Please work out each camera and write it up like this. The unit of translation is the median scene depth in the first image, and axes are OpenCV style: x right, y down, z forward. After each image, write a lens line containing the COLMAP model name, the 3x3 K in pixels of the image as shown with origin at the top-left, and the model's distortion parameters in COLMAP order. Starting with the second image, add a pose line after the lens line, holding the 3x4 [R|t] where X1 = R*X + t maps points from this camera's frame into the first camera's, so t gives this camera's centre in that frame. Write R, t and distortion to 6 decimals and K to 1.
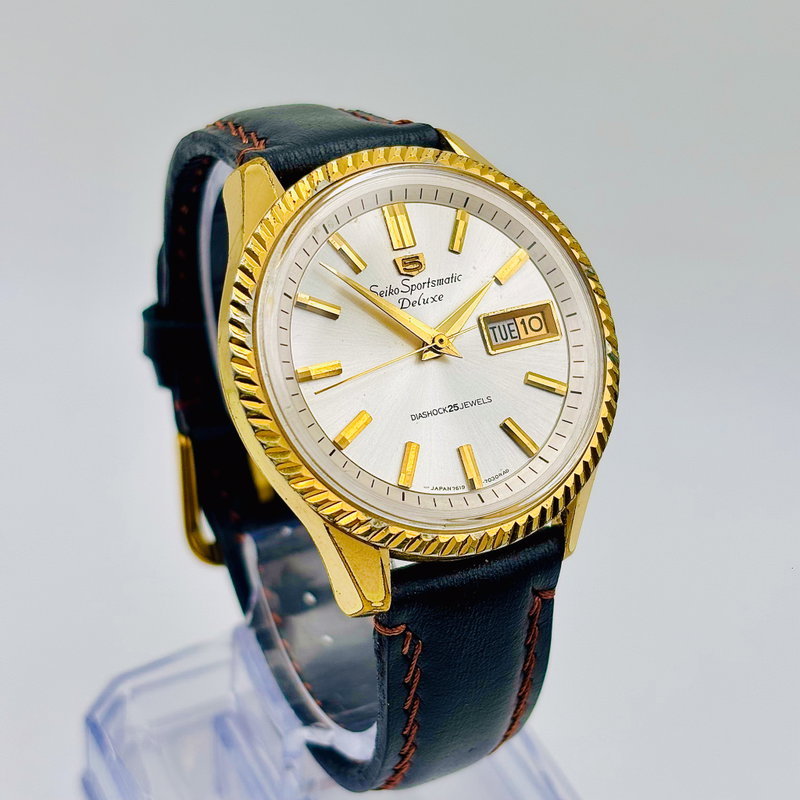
lens RADIAL K [[1616.7, 0, 384.5], [0, 1616.7, 399.2], [0, 0, 1]] dist [0.217533, -0.602340]
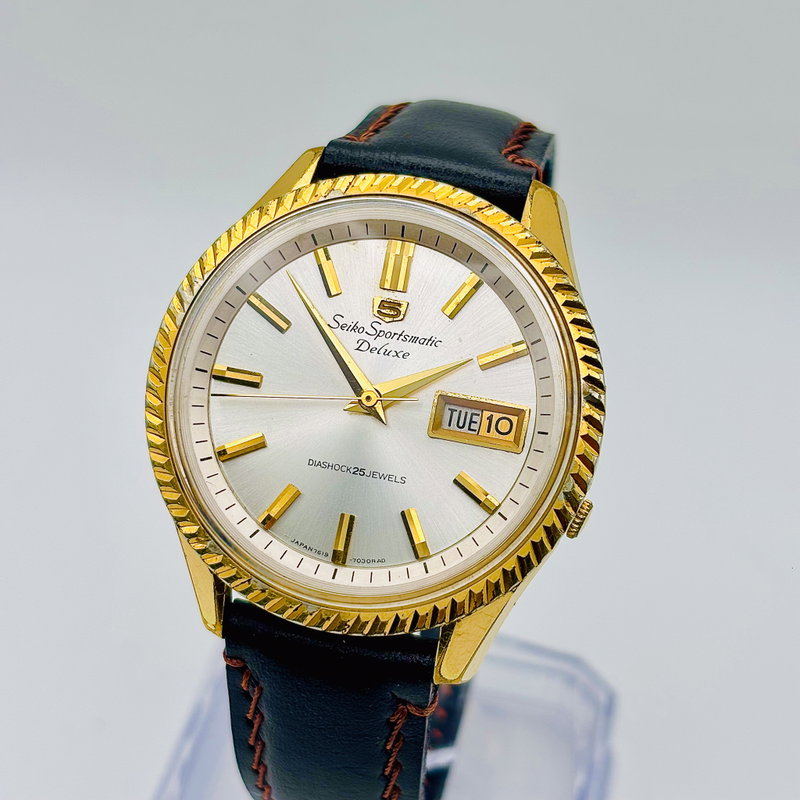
lens RADIAL K [[1616.7, 0, 384.5], [0, 1616.7, 399.2], [0, 0, 1]] dist [0.217533, -0.602340]
pose [[0.764011, 0.390622, -0.513519, 0.495788], [-0.360169, 0.918560, 0.162870, -0.182083], [0.535319, 0.060519, 0.842479, 0.235142]]
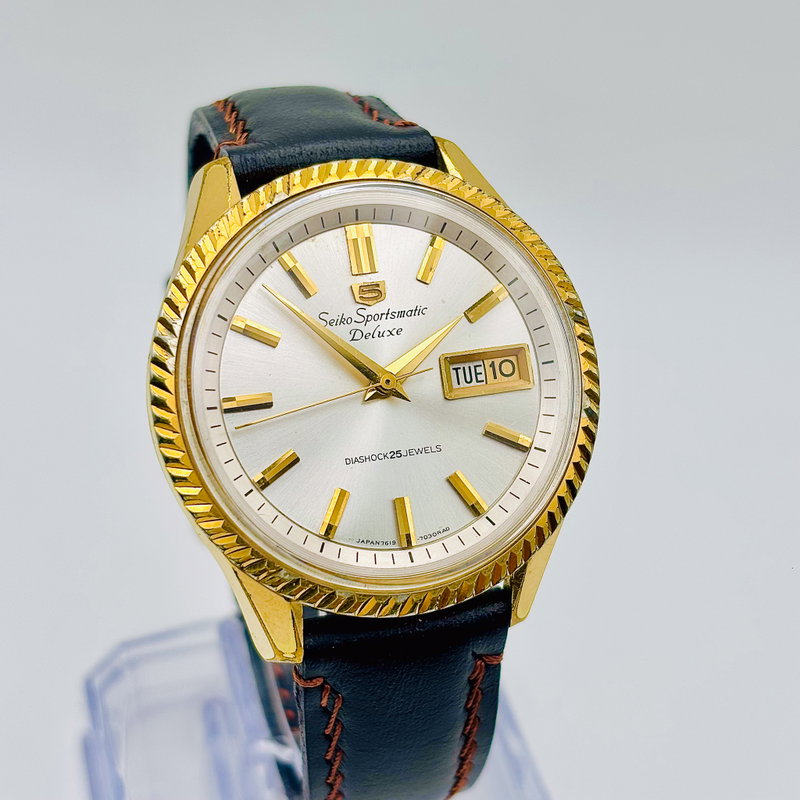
lens RADIAL K [[1616.7, 0, 384.5], [0, 1616.7, 399.2], [0, 0, 1]] dist [0.217533, -0.602340]
pose [[0.981270, 0.114706, -0.154764, 0.171627], [-0.102629, 0.991174, 0.083916, -0.100215], [0.163024, -0.066461, 0.984381, 0.096758]]
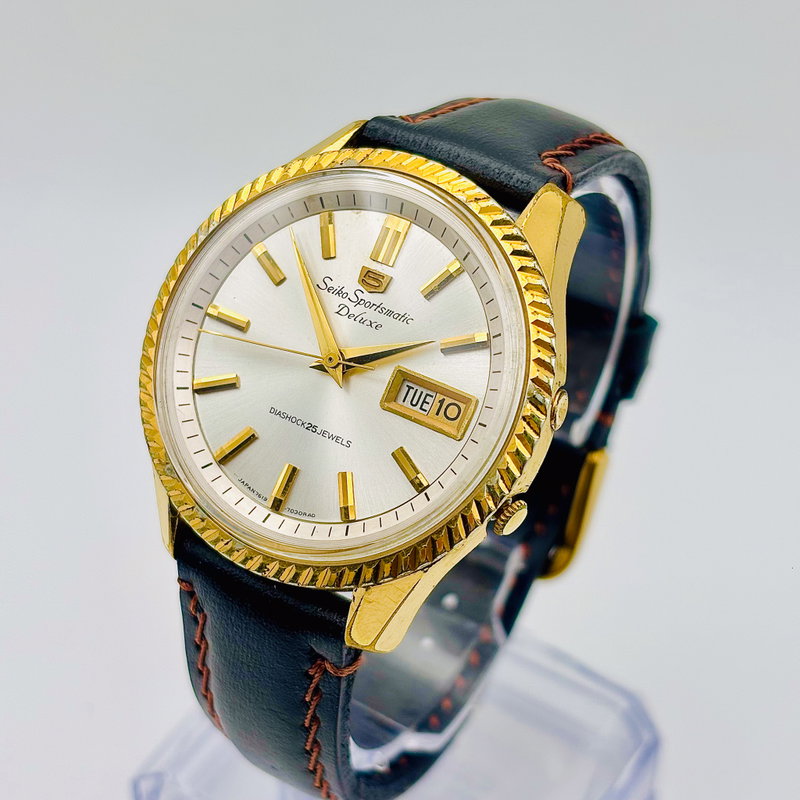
lens RADIAL K [[1616.7, 0, 384.5], [0, 1616.7, 399.2], [0, 0, 1]] dist [0.217533, -0.602340]
pose [[0.523328, 0.511604, -0.681461, 0.688062], [-0.484376, 0.836549, 0.256059, -0.266423], [0.701077, 0.196081, 0.685598, 0.372105]]
